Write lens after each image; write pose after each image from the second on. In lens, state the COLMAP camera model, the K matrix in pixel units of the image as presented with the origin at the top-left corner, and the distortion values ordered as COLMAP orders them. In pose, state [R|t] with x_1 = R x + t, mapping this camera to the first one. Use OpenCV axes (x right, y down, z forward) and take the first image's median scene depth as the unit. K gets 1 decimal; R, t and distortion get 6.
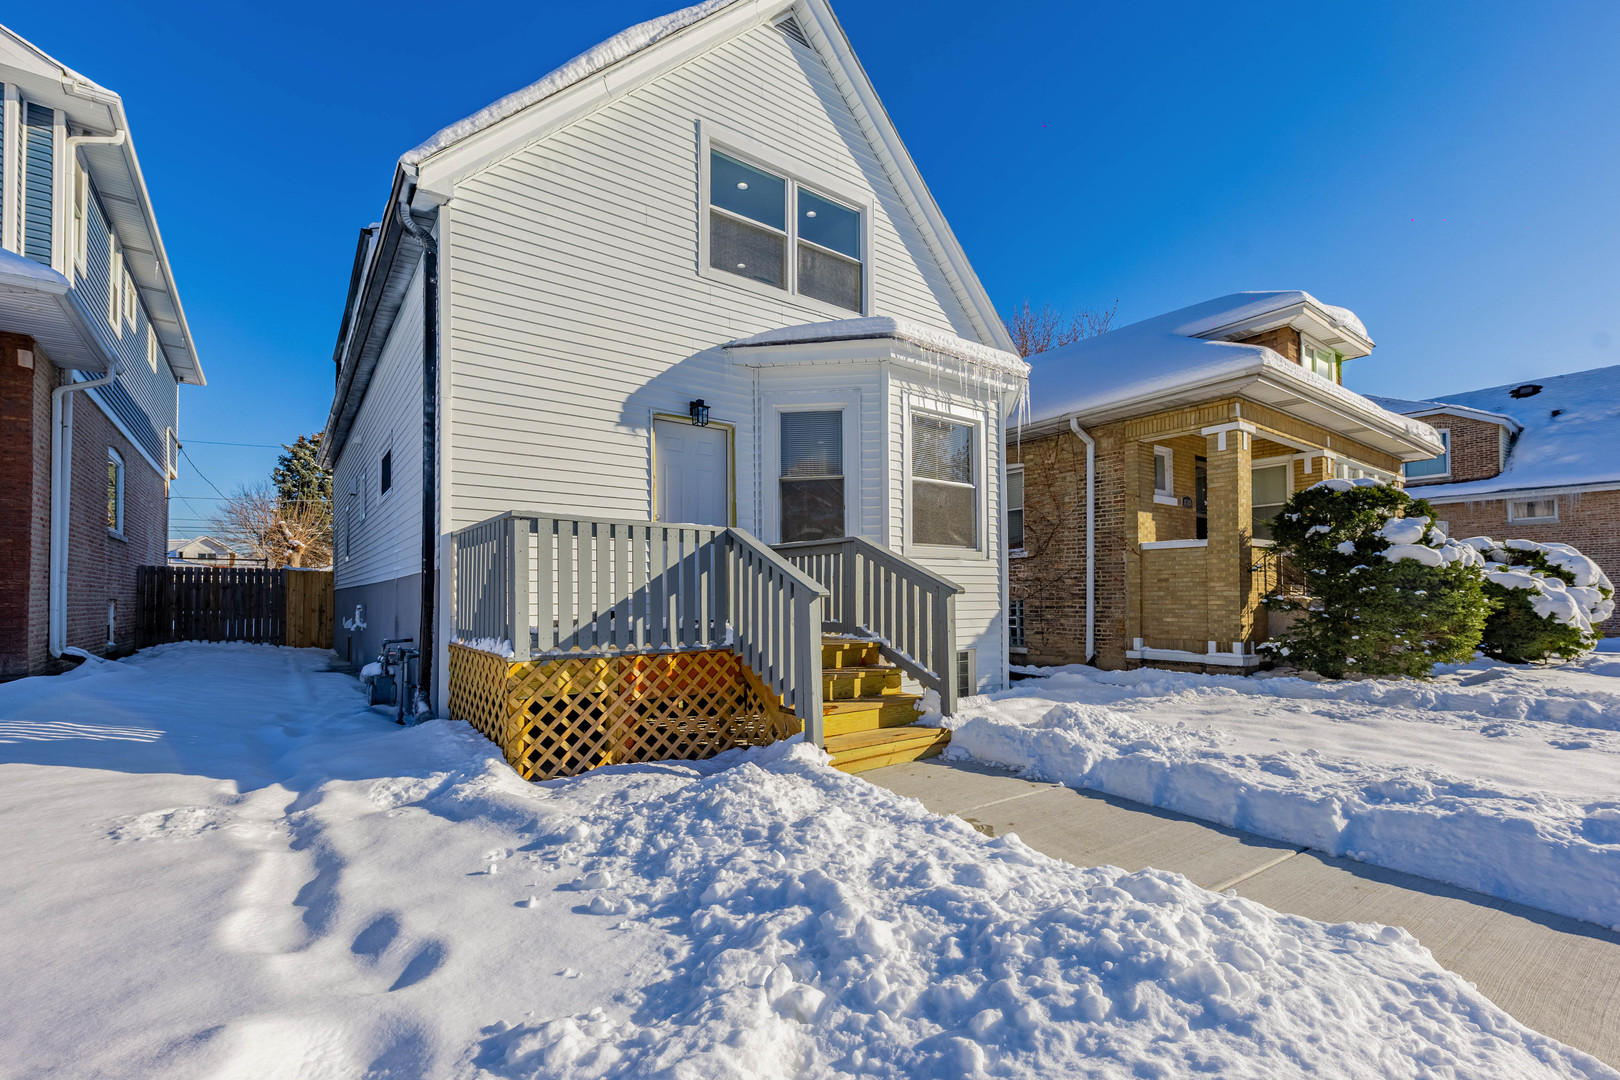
lens RADIAL K [[683.7, 0, 794.0], [0, 683.7, 585.4], [0, 0, 1]] dist [0.008737, 0.000106]
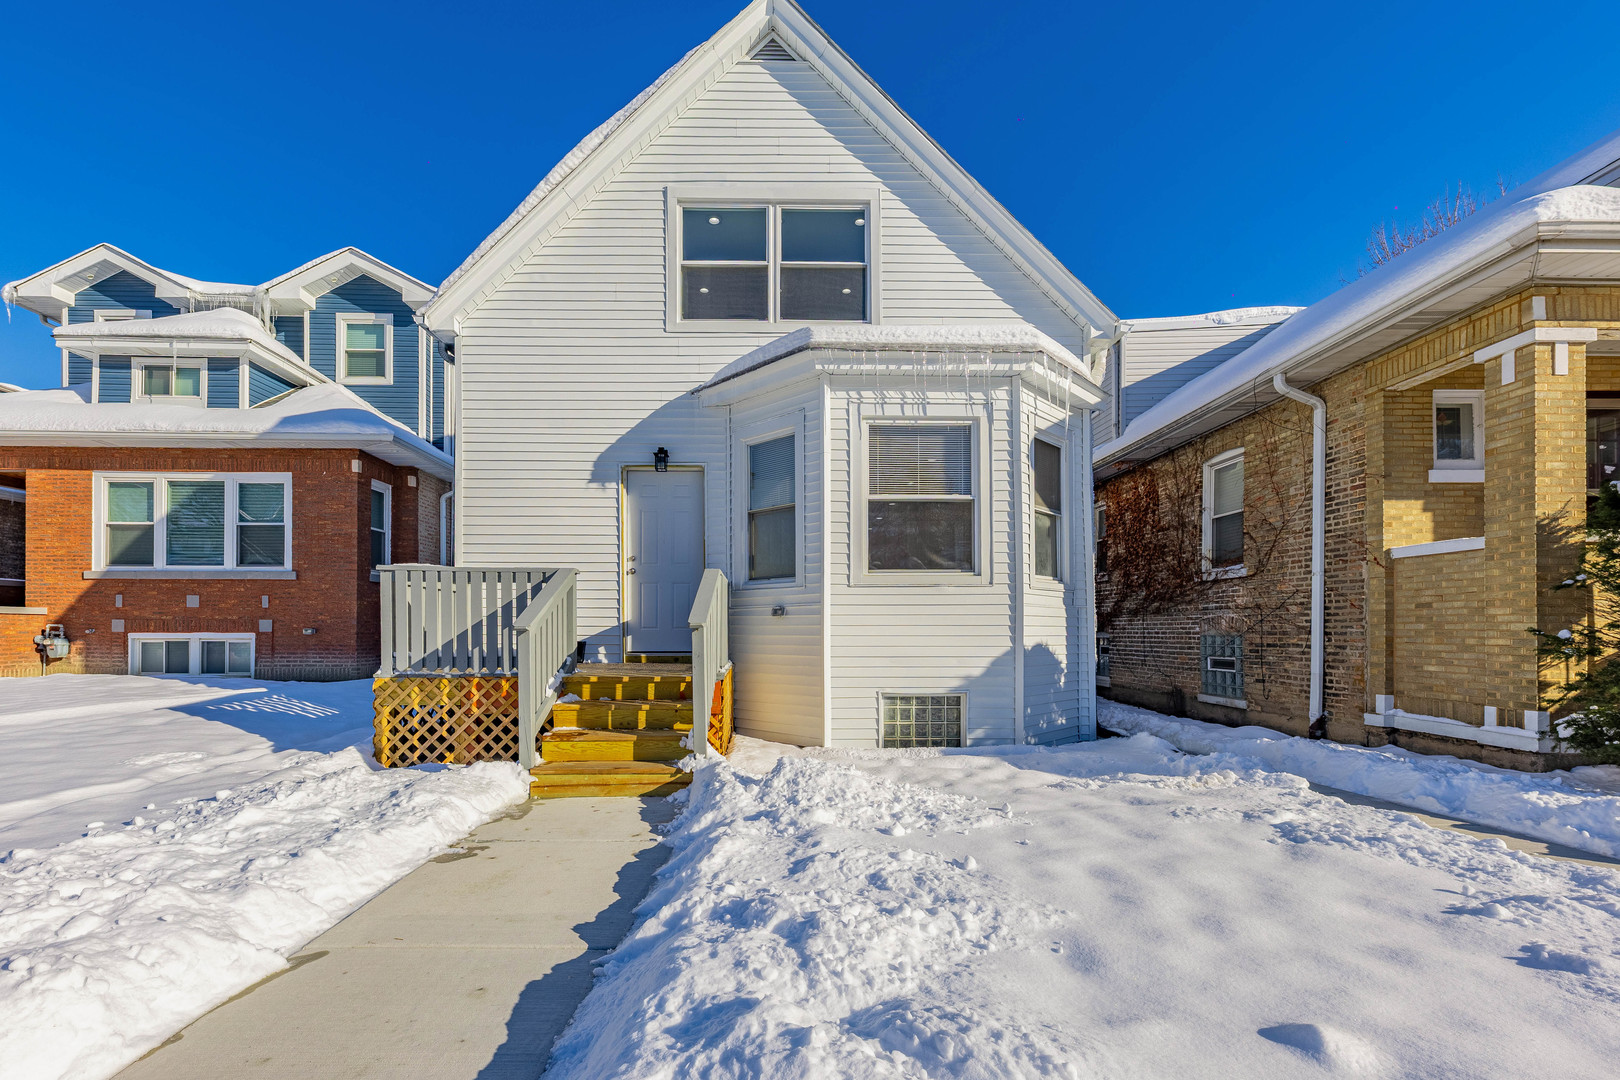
lens RADIAL K [[683.6, 0, 787.7], [0, 683.6, 626.2], [0, 0, 1]] dist [0.005883, -0.000262]
pose [[0.817367, 0.000952, -0.576117, 0.591506], [0.006770, 0.999914, 0.011256, 0.000590], [0.576078, -0.013100, 0.817290, 0.205810]]
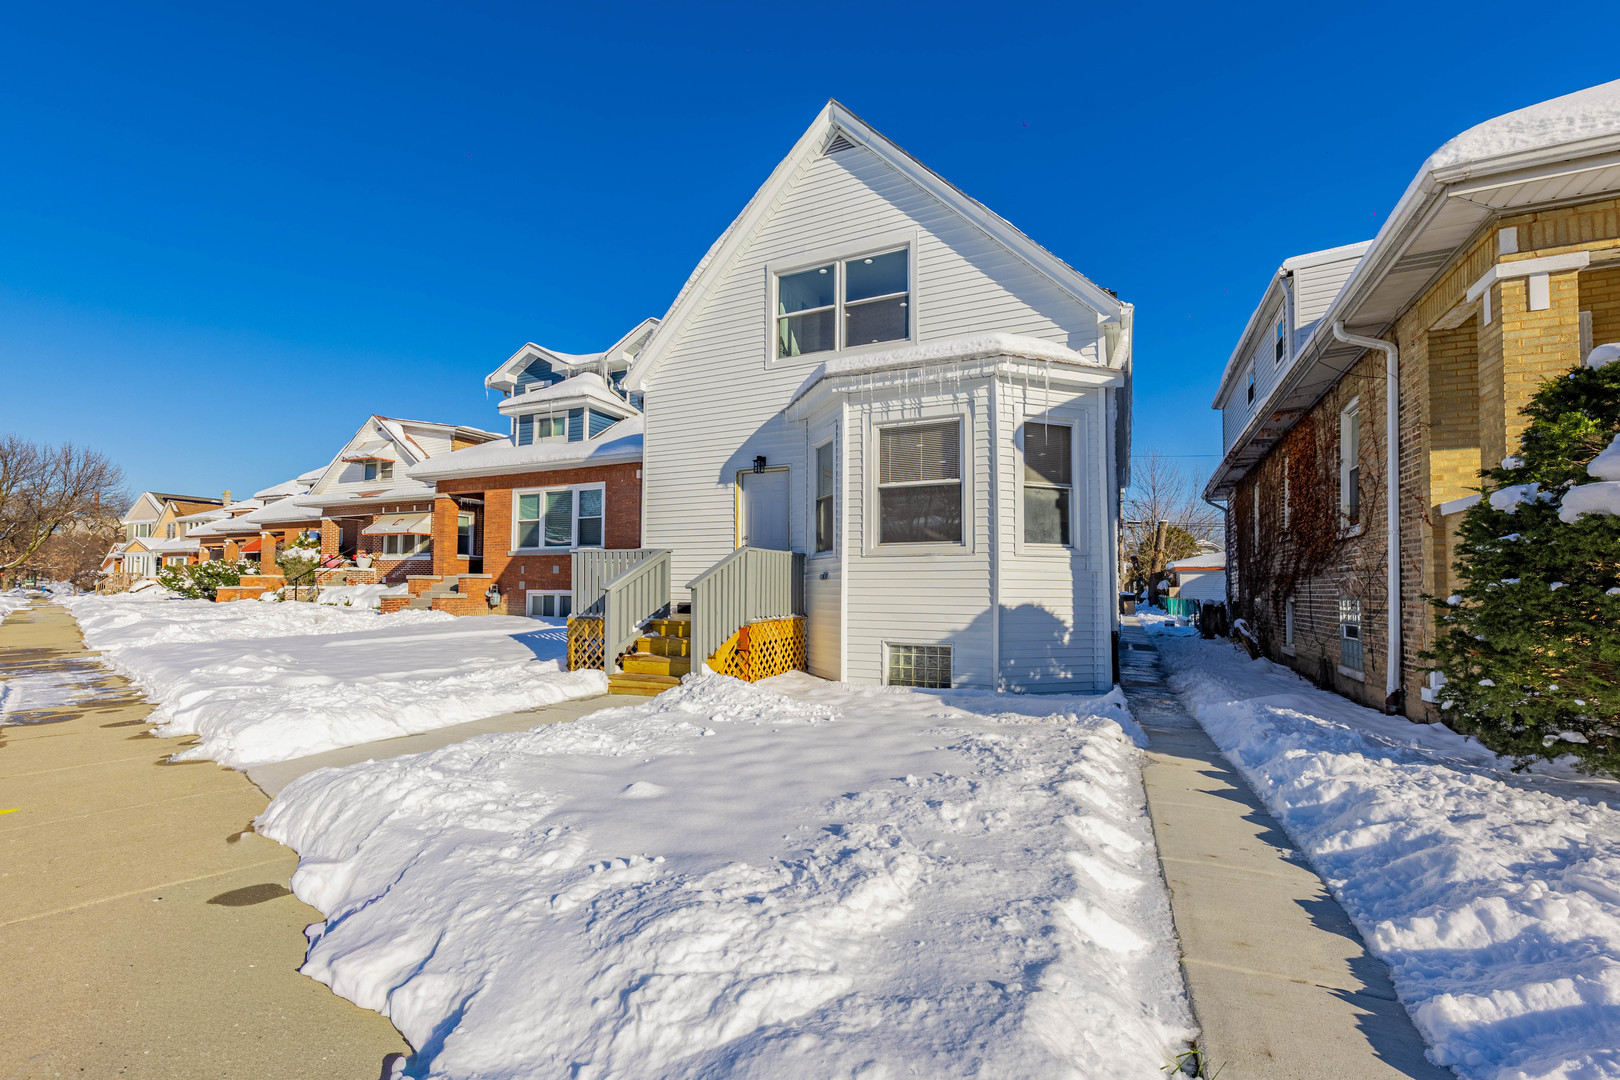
lens RADIAL K [[665.1, 0, 809.7], [0, 665.1, 569.5], [0, 0, 1]] dist [-0.000333, 0.000096]
pose [[0.479123, -0.018785, -0.877546, 1.058945], [0.007630, 0.999822, -0.017237, -0.001039], [0.877714, 0.001563, 0.479182, 0.371996]]
